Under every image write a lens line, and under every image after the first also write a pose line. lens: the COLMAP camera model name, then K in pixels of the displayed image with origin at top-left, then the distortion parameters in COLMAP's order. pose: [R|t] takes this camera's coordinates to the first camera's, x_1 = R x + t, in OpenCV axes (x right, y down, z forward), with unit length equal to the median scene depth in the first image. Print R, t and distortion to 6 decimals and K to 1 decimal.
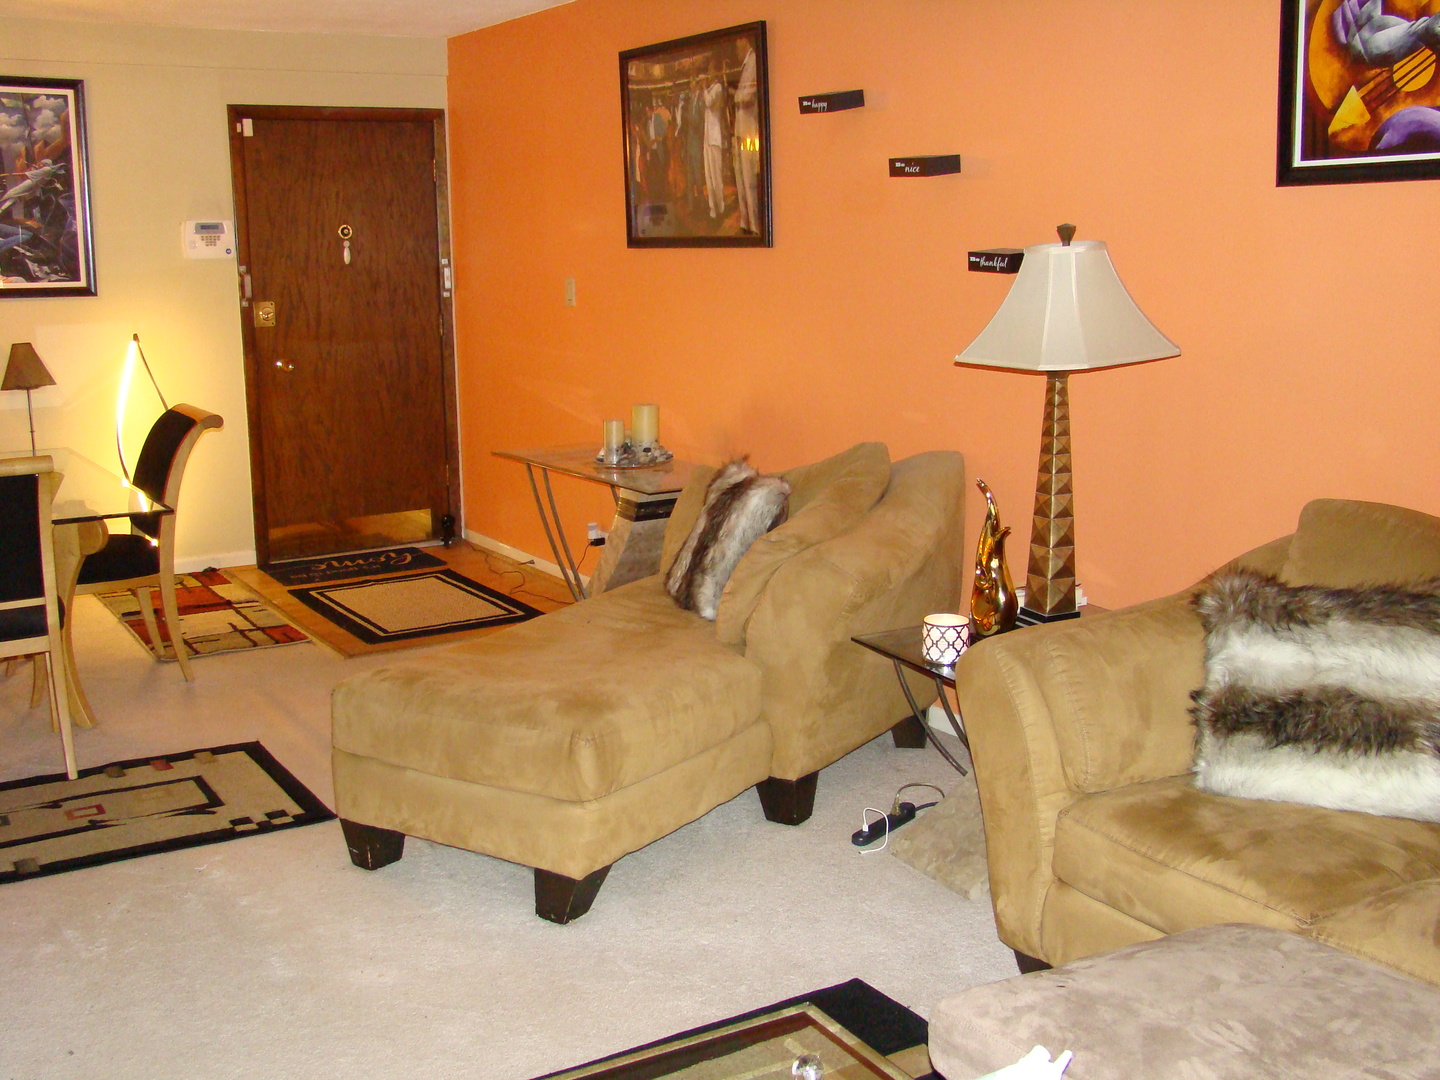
lens RADIAL K [[1615.4, 0, 720.0], [0, 1615.4, 540.0], [0, 0, 1]] dist [-0.110582, 0.180740]
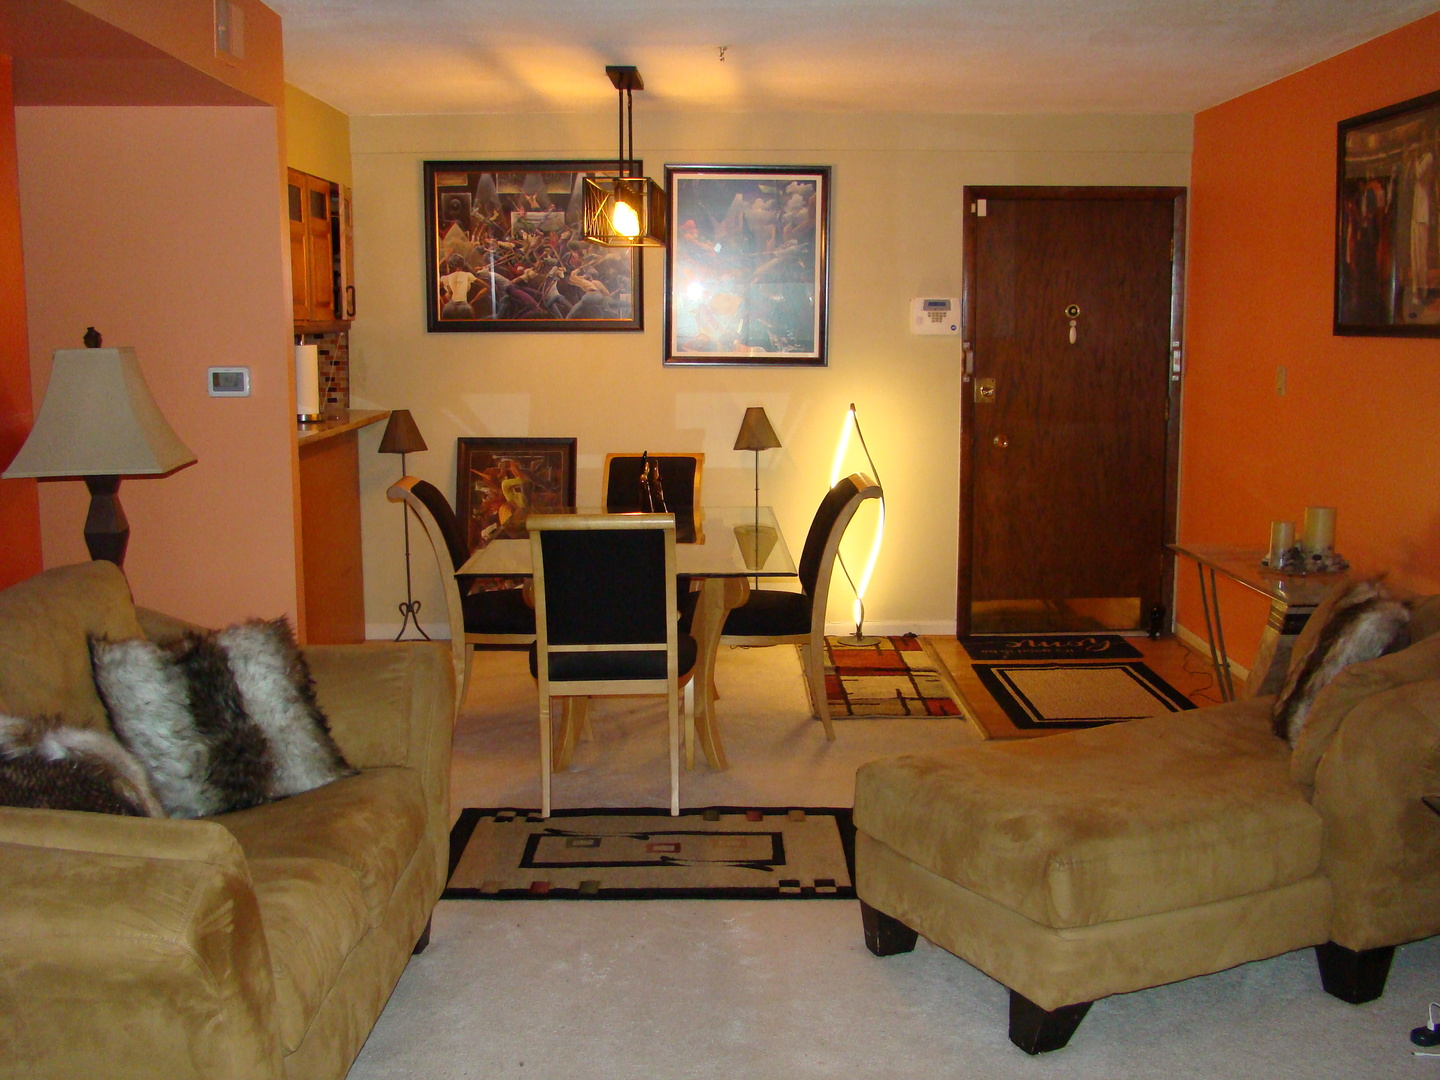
lens RADIAL K [[1615.4, 0, 720.0], [0, 1615.4, 540.0], [0, 0, 1]] dist [-0.110582, 0.180740]
pose [[0.857290, 0.081287, -0.508376, 0.118501], [-0.104381, 0.994392, -0.017021, -0.014439], [0.504142, 0.067656, 0.860967, 0.053696]]
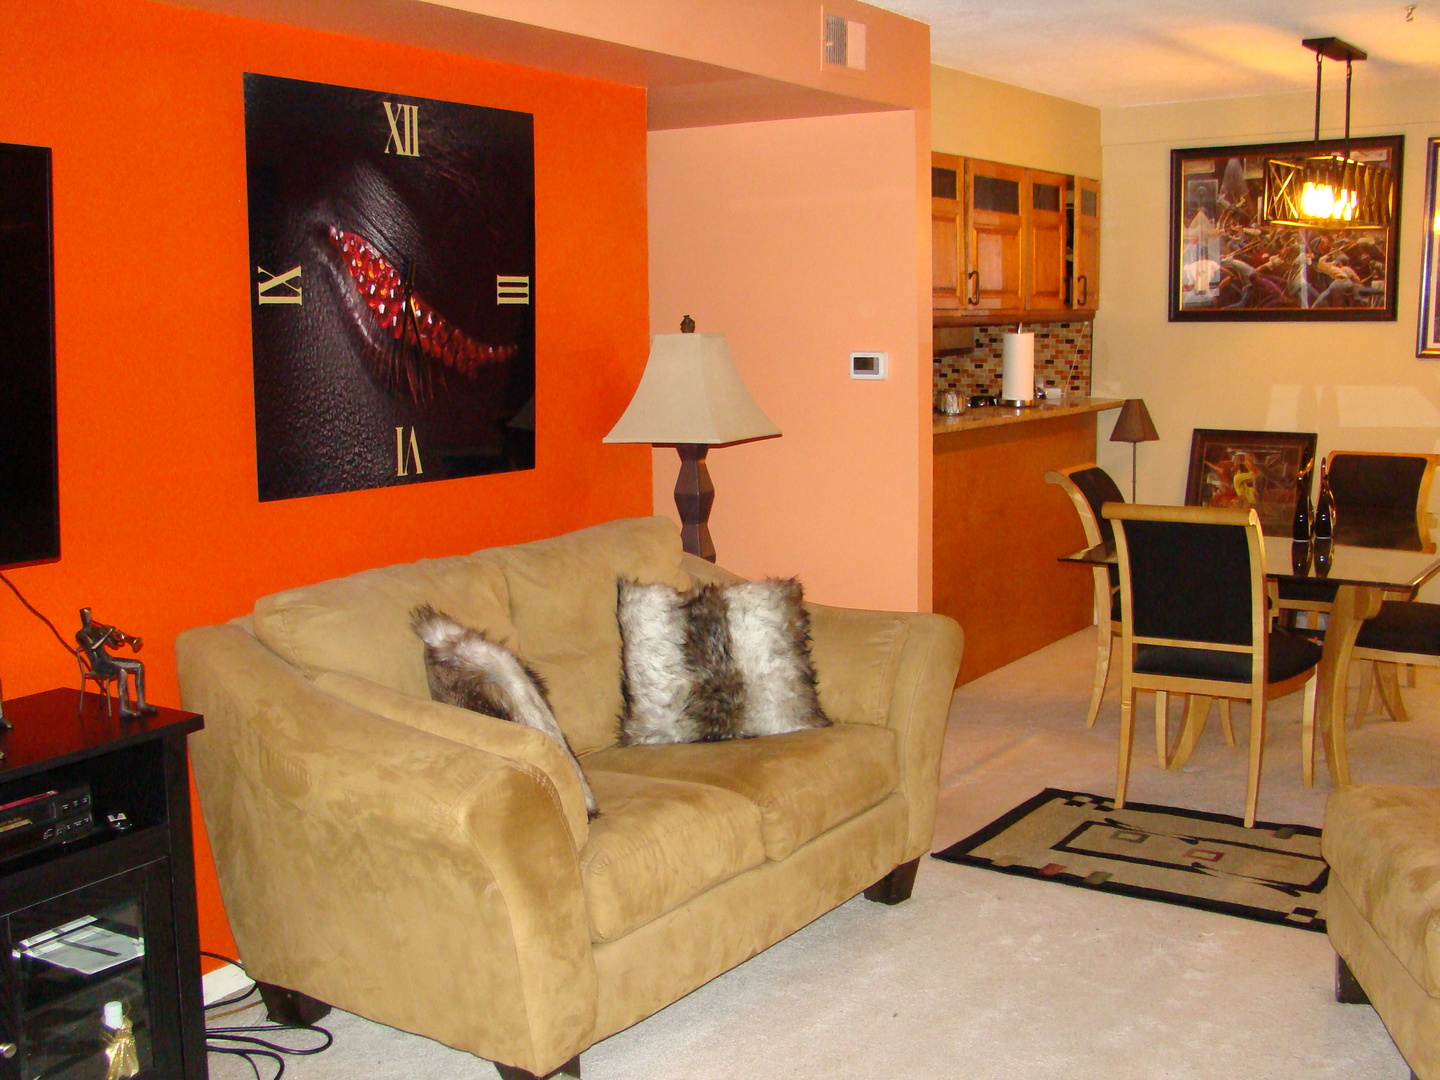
lens RADIAL K [[1615.4, 0, 720.0], [0, 1615.4, 540.0], [0, 0, 1]] dist [-0.110582, 0.180740]
pose [[0.419239, 0.131771, -0.898262, 0.265373], [-0.161271, 0.984485, 0.069151, -0.036197], [0.893437, 0.115872, 0.433986, 0.177153]]
